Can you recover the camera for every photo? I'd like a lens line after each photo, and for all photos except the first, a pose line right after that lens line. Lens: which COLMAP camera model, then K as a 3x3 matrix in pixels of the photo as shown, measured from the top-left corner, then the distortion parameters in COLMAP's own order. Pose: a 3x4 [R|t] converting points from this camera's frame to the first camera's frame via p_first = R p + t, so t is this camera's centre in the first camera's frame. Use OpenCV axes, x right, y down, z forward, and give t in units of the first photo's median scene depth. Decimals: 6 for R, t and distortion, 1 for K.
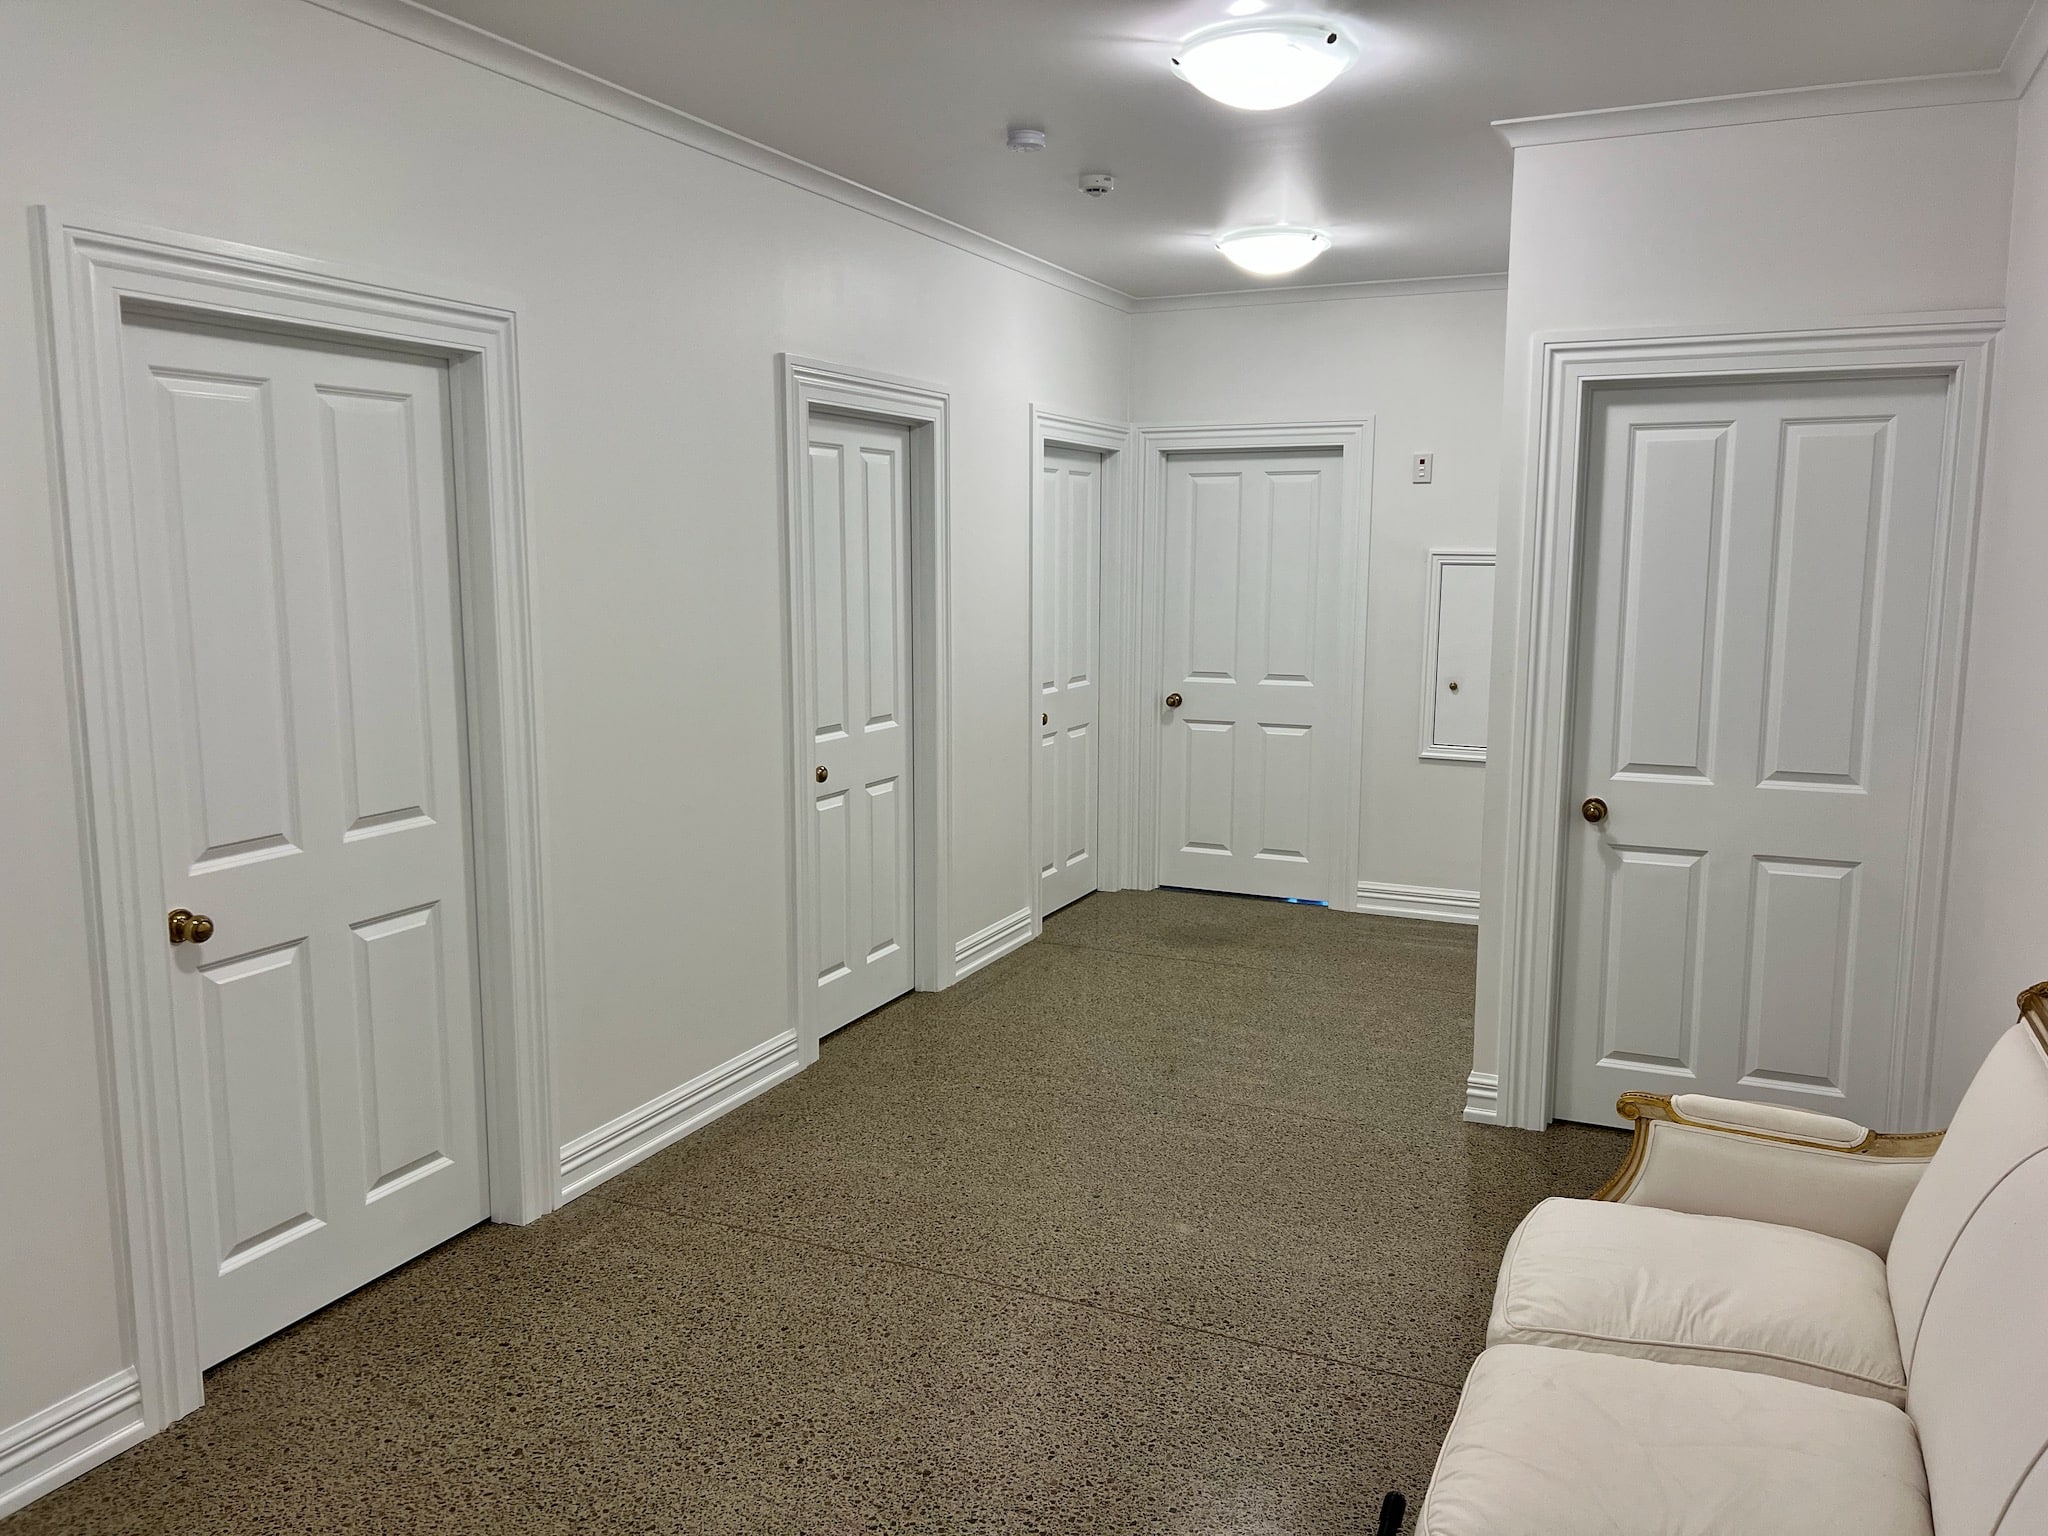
lens RADIAL K [[1561.4, 0, 1024.3], [0, 1561.4, 758.8], [0, 0, 1]] dist [0.065548, -0.063648]
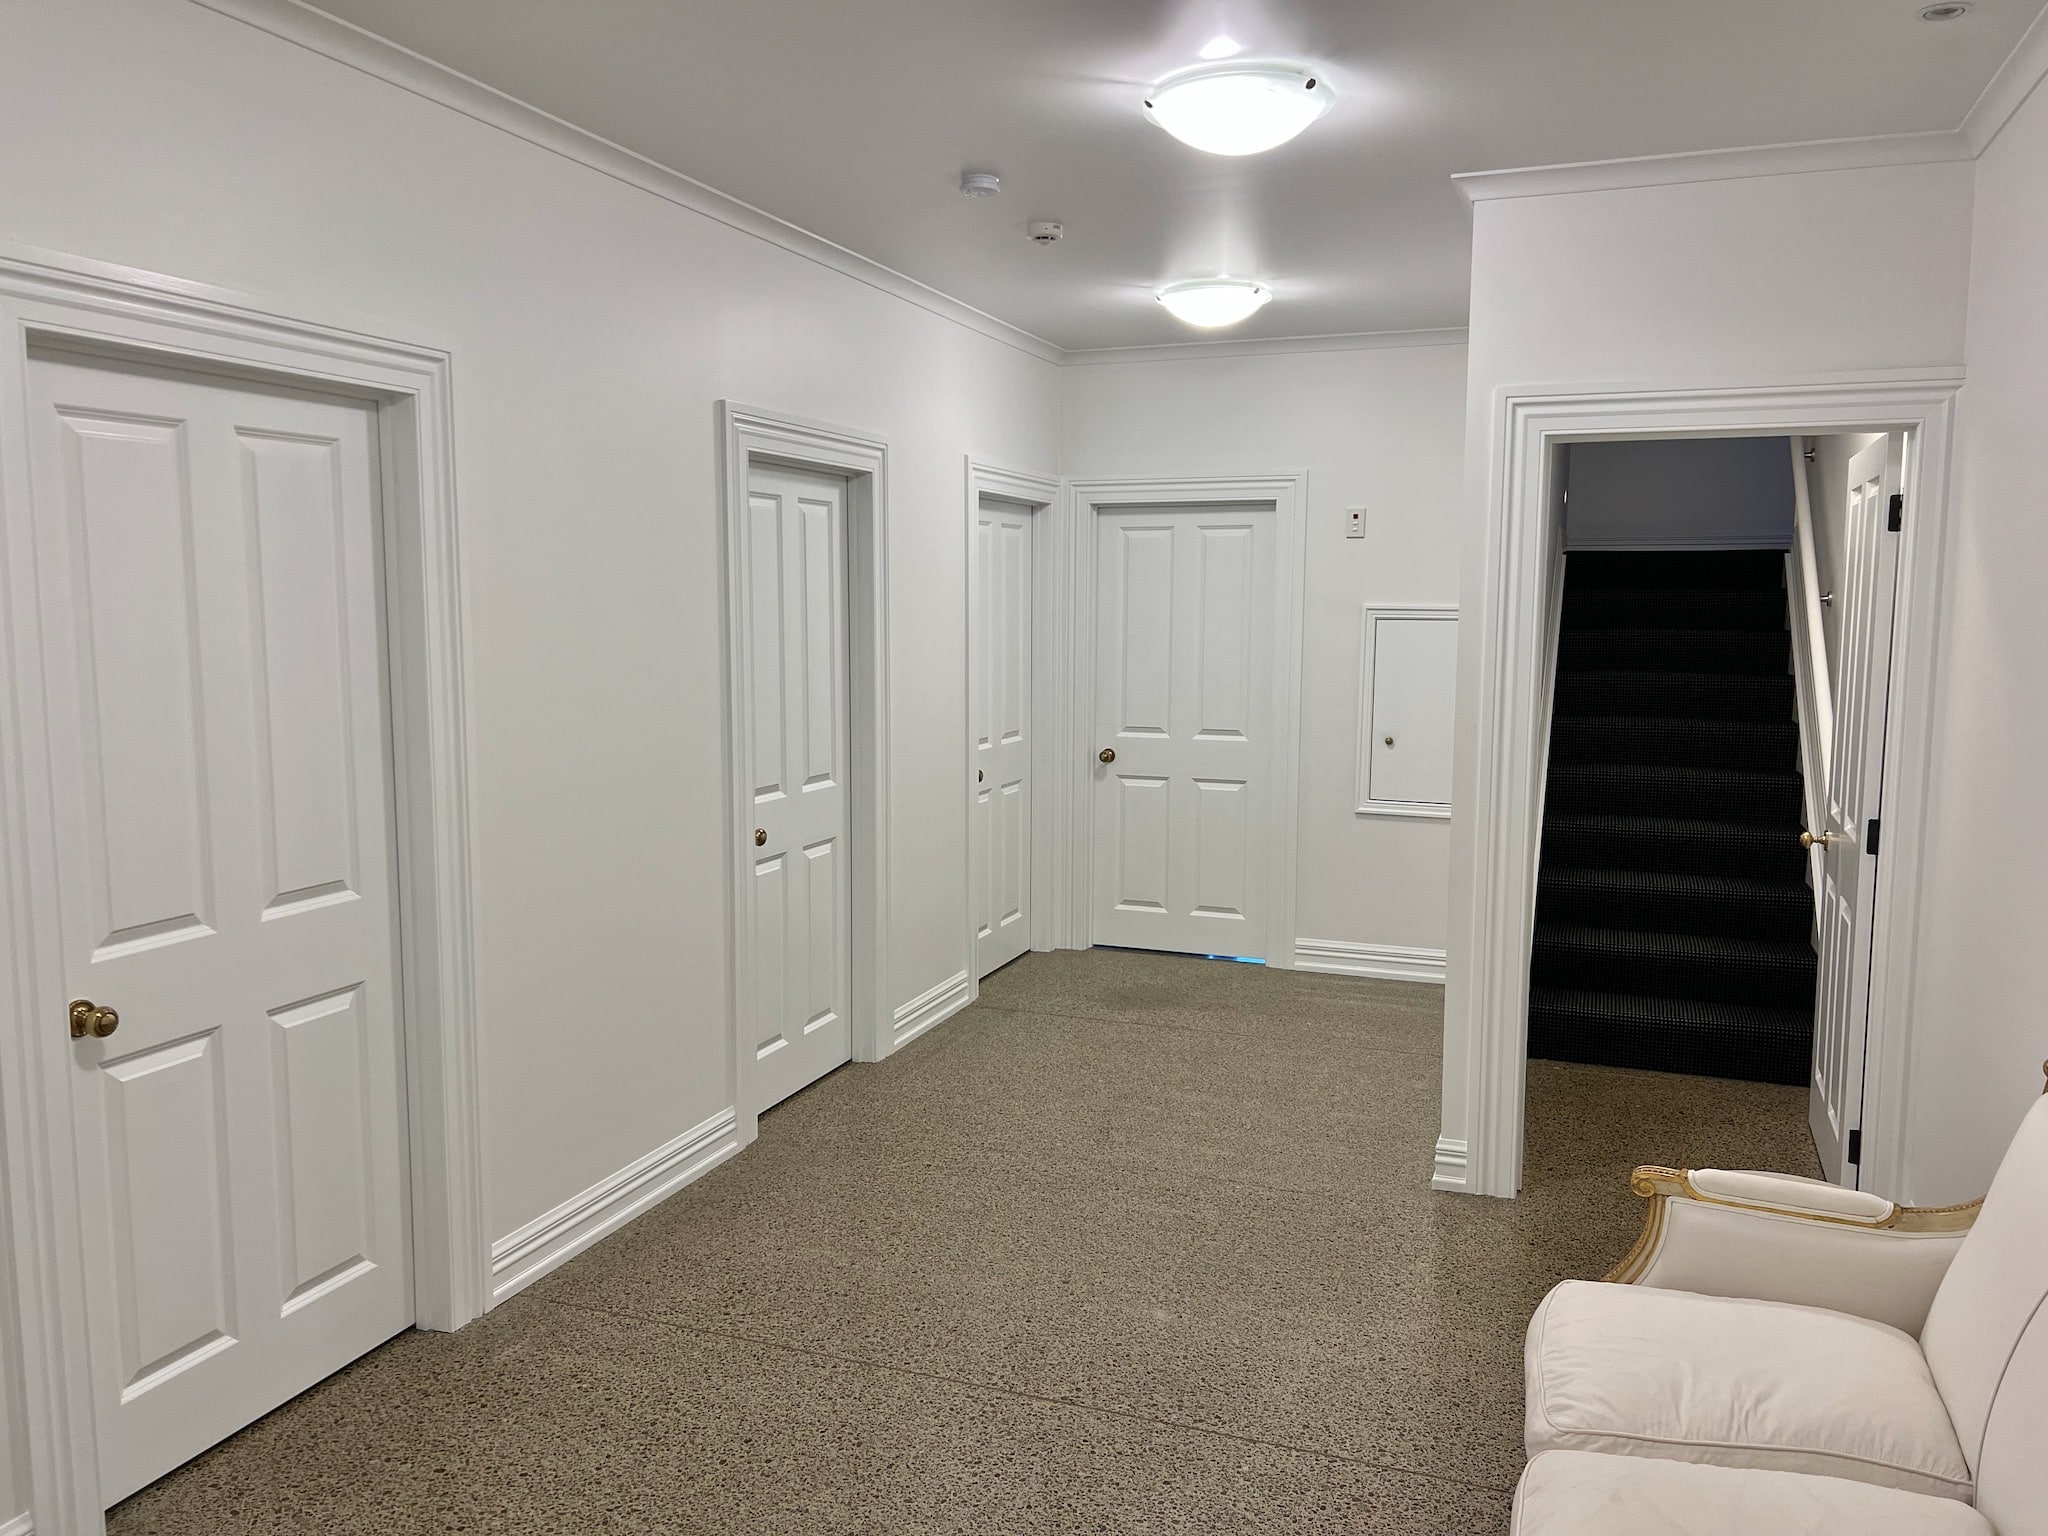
lens RADIAL K [[1561.4, 0, 1018.9], [0, 1561.4, 765.4], [0, 0, 1]] dist [0.065548, -0.063648]
pose [[0.997861, -0.006036, 0.065090, -0.045633], [0.007916, 0.999558, -0.028667, -0.007225], [-0.064889, 0.029121, 0.997468, 0.045302]]
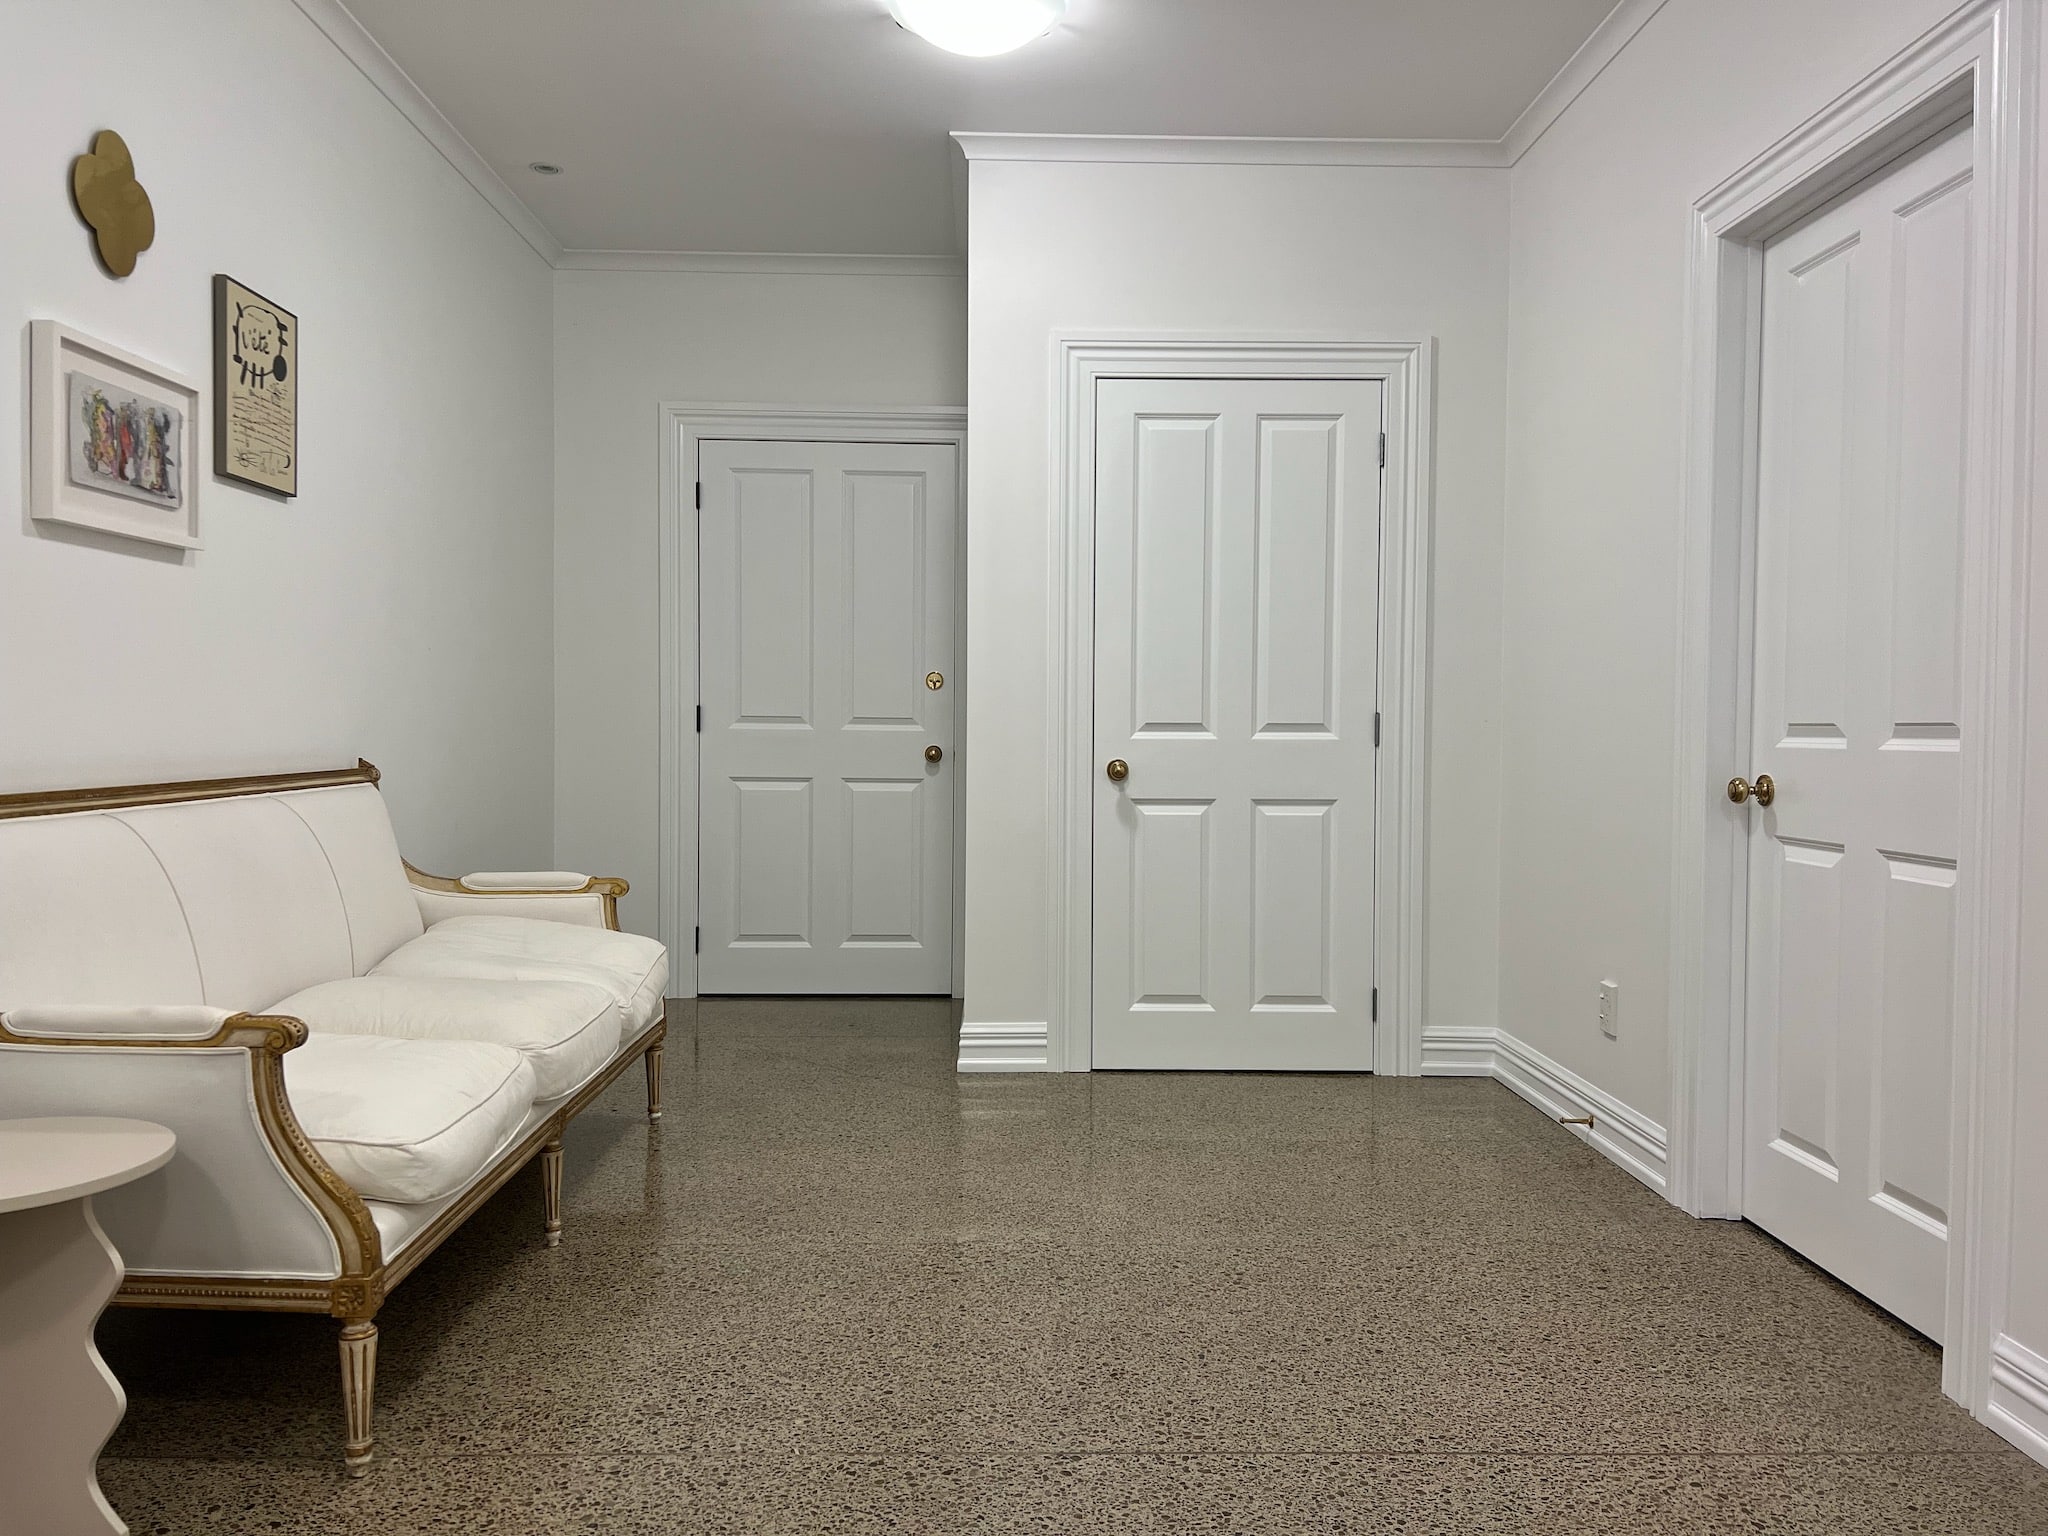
lens RADIAL K [[1561.4, 0, 1033.0], [0, 1561.4, 777.1], [0, 0, 1]] dist [0.065548, -0.063648]
pose [[-0.897550, 0.006662, -0.440863, 0.313337], [-0.069688, 0.985174, 0.156764, -0.029806], [0.435371, 0.171426, -0.883779, 1.410370]]
